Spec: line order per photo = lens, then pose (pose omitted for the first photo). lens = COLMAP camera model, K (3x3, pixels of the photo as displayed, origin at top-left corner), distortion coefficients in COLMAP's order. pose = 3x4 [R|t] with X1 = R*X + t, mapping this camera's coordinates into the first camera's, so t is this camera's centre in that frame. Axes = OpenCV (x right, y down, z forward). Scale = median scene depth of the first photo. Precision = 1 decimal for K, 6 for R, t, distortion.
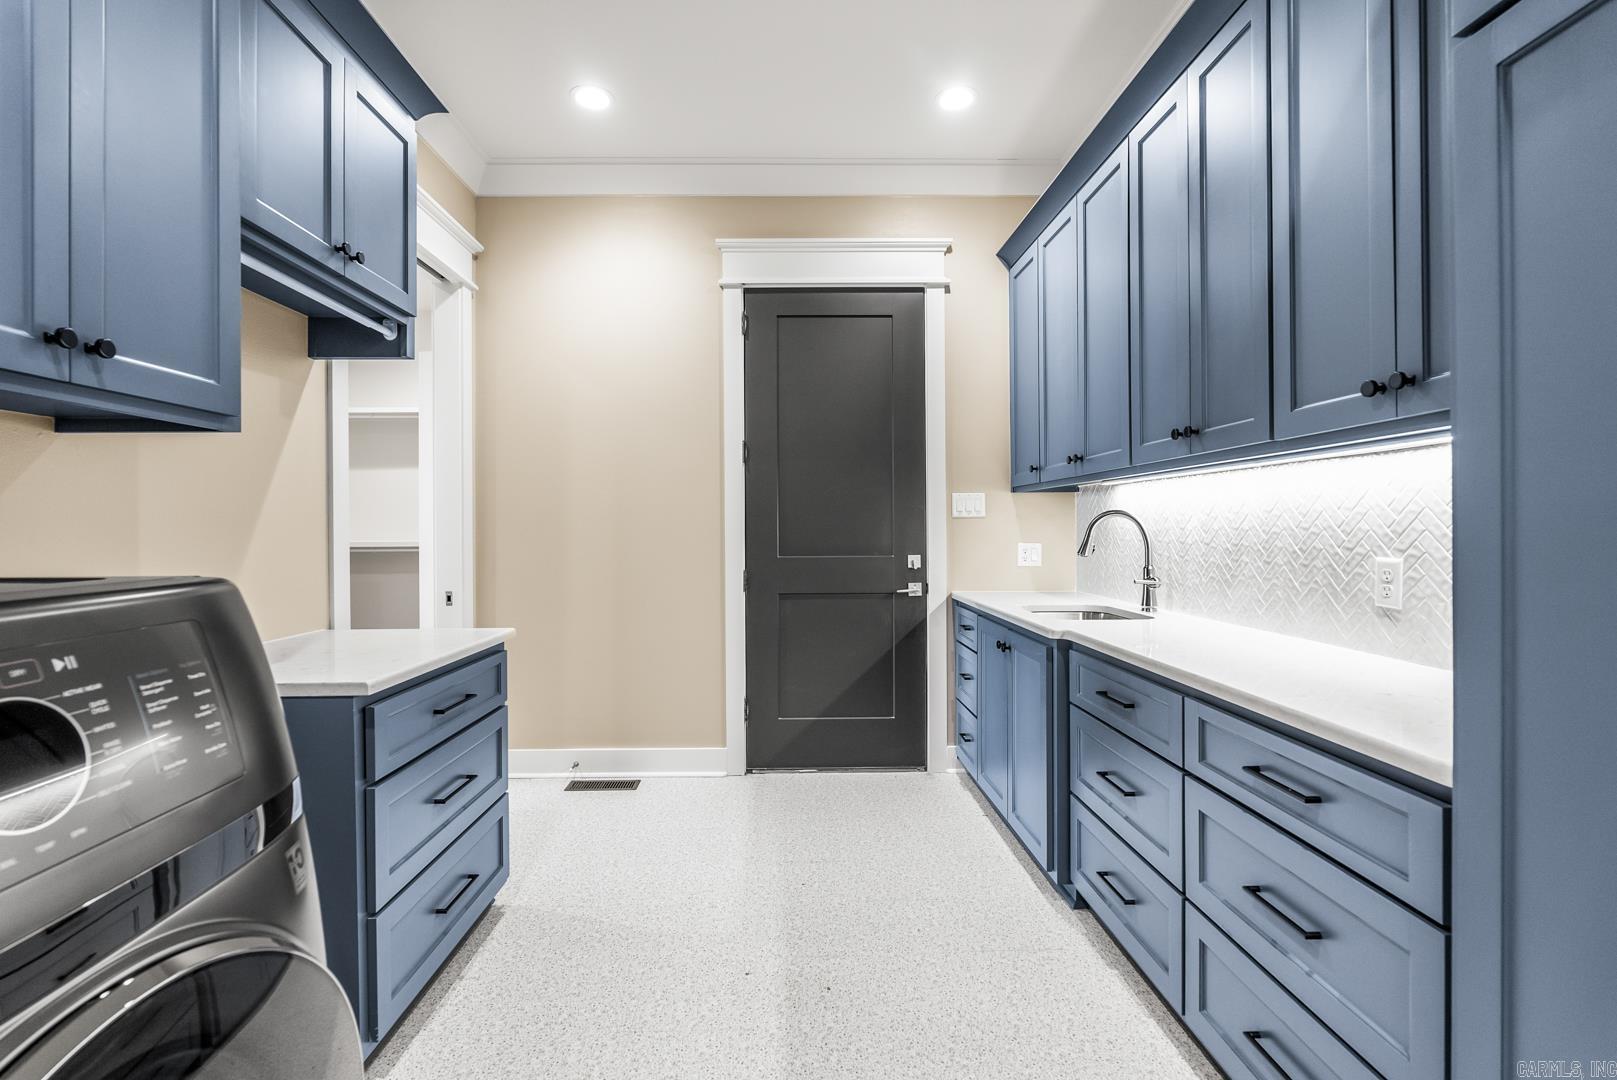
lens RADIAL K [[737.6, 0, 805.8], [0, 737.6, 524.9], [0, 0, 1]] dist [-0.010707, 0.002678]
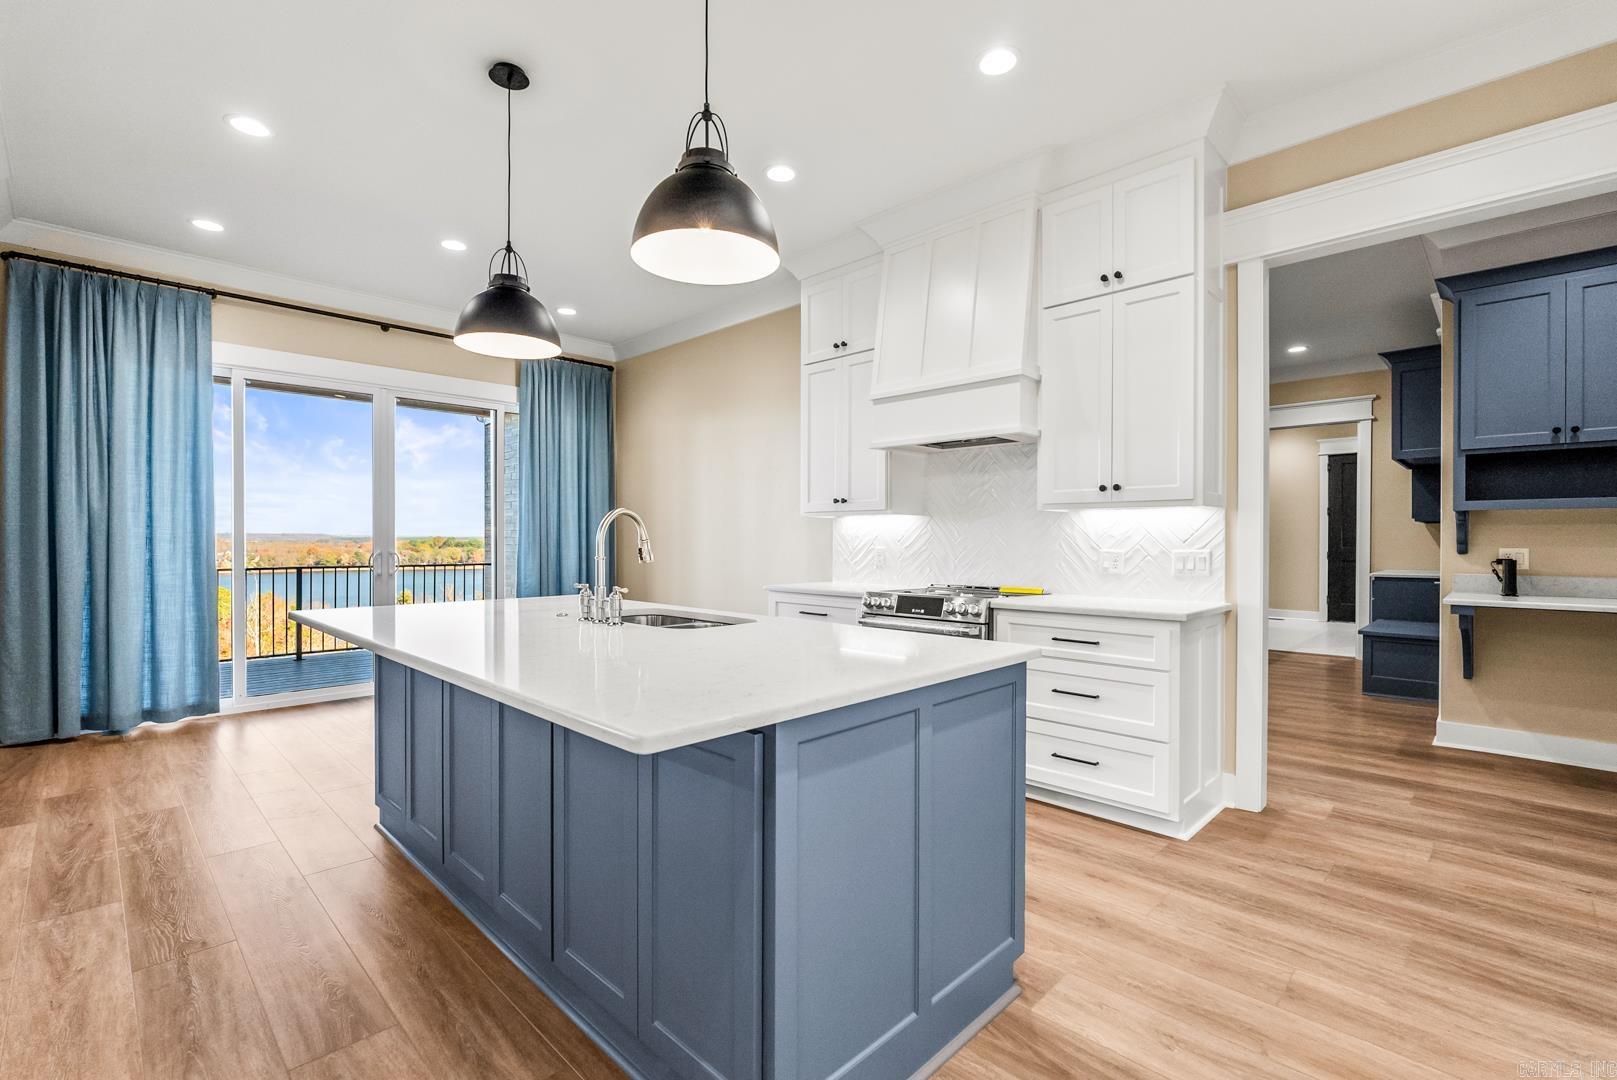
lens RADIAL K [[737.6, 0, 808.6], [0, 737.6, 544.9], [0, 0, 1]] dist [-0.010707, 0.002678]
pose [[0.698938, 0.012774, -0.715069, 0.560864], [-0.004311, 0.999898, 0.013649, 0.004684], [0.715170, -0.006457, 0.698921, -2.508987]]
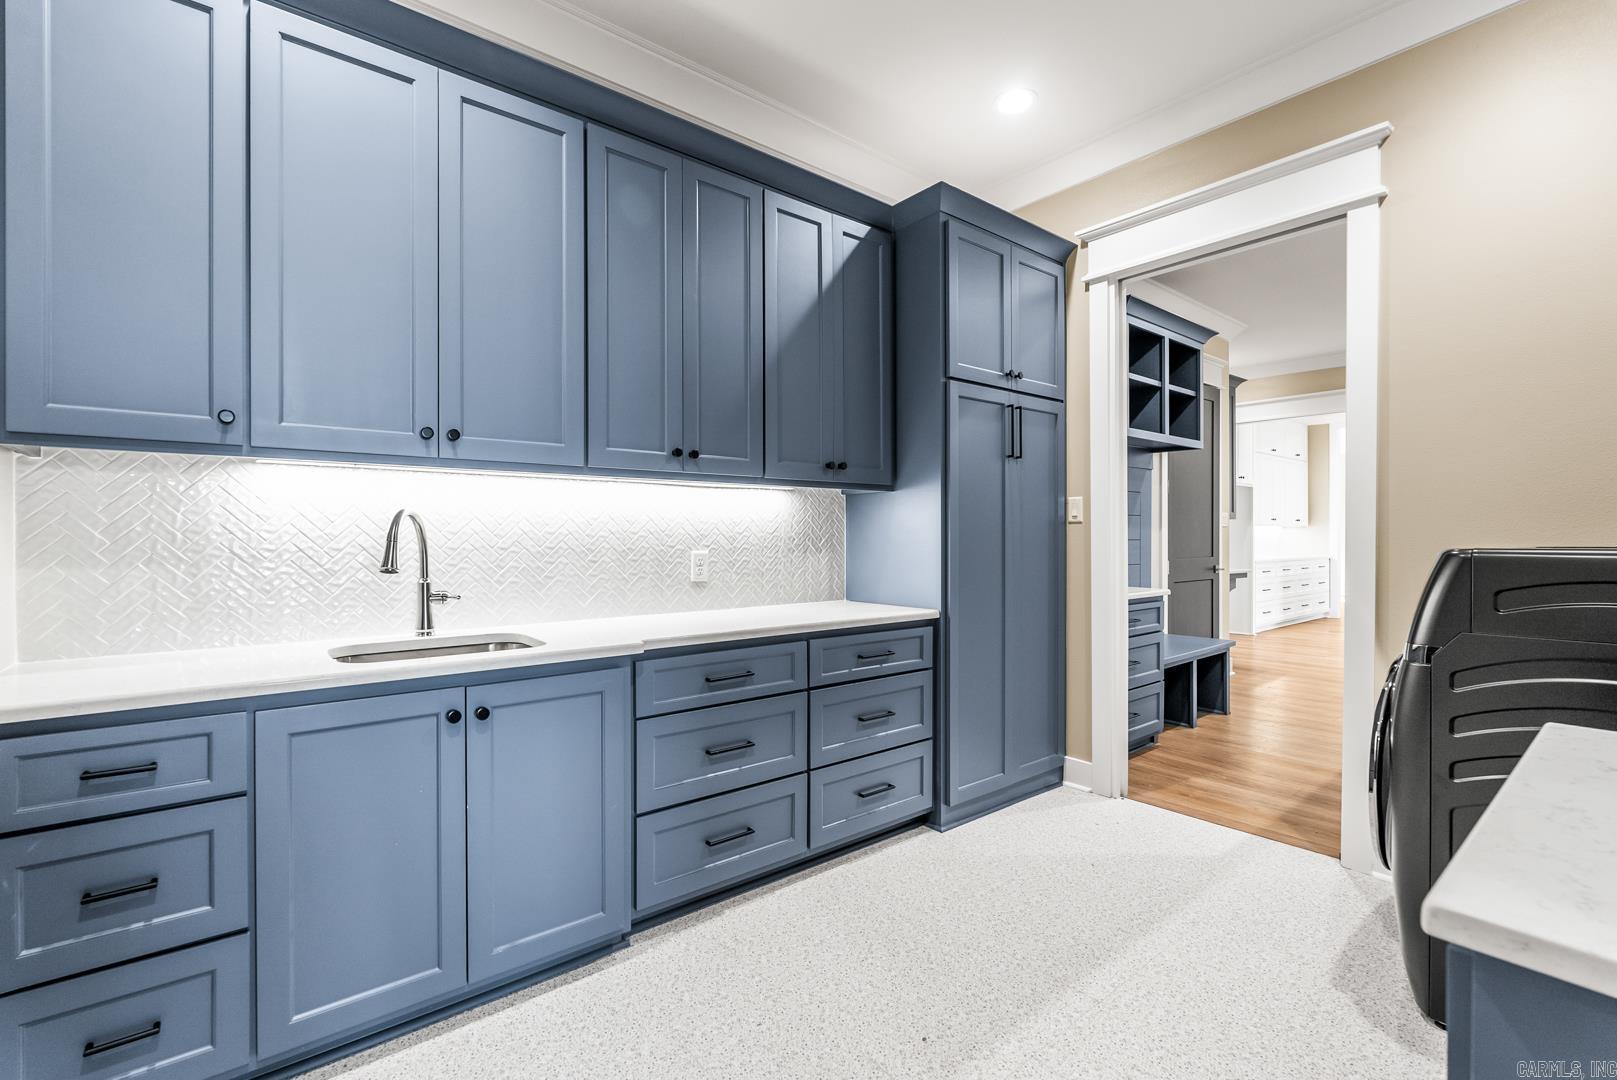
lens RADIAL K [[737.6, 0, 787.7], [0, 737.6, 541.0], [0, 0, 1]] dist [-0.010707, 0.002678]
pose [[-0.606896, 0.001742, 0.794779, -0.315464], [0.003012, 0.999995, 0.000109, 0.011432], [-0.794776, 0.002459, -0.606898, 0.907416]]
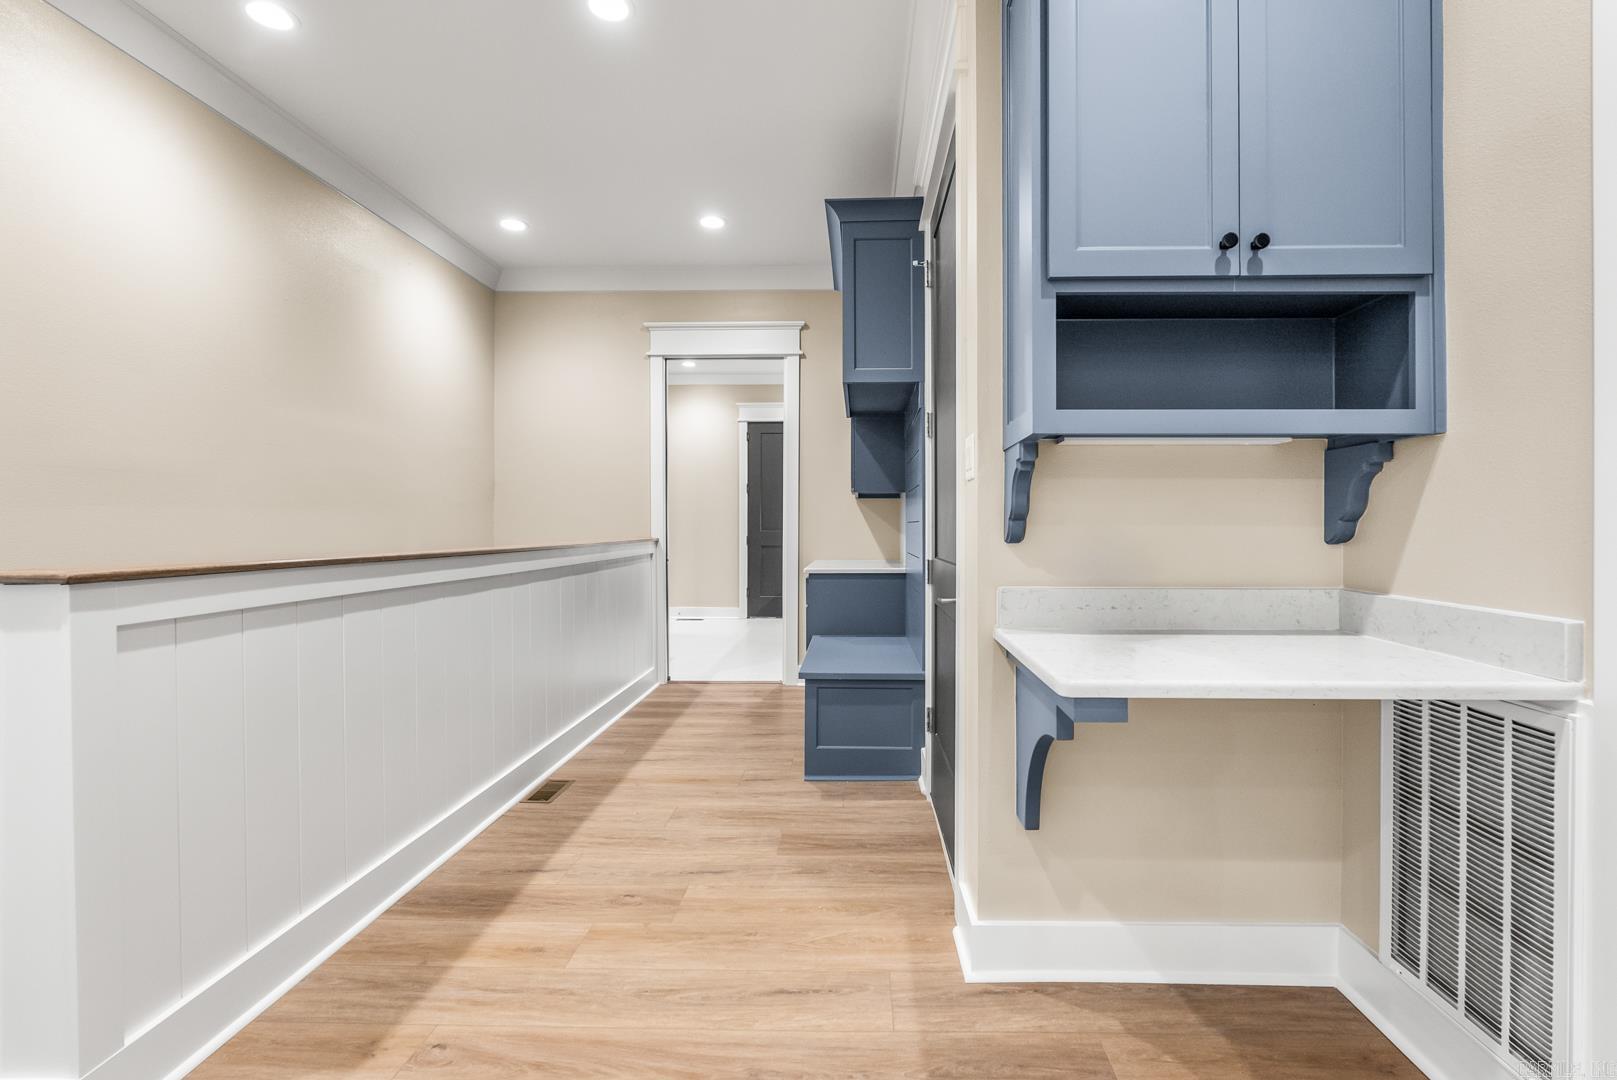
lens RADIAL K [[737.6, 0, 822.4], [0, 737.6, 524.8], [0, 0, 1]] dist [-0.010707, 0.002678]
pose [[0.997276, 0.007852, -0.073335, 0.355574], [-0.007711, 0.999968, 0.002209, 0.017651], [0.073350, -0.001637, 0.997305, -1.472568]]
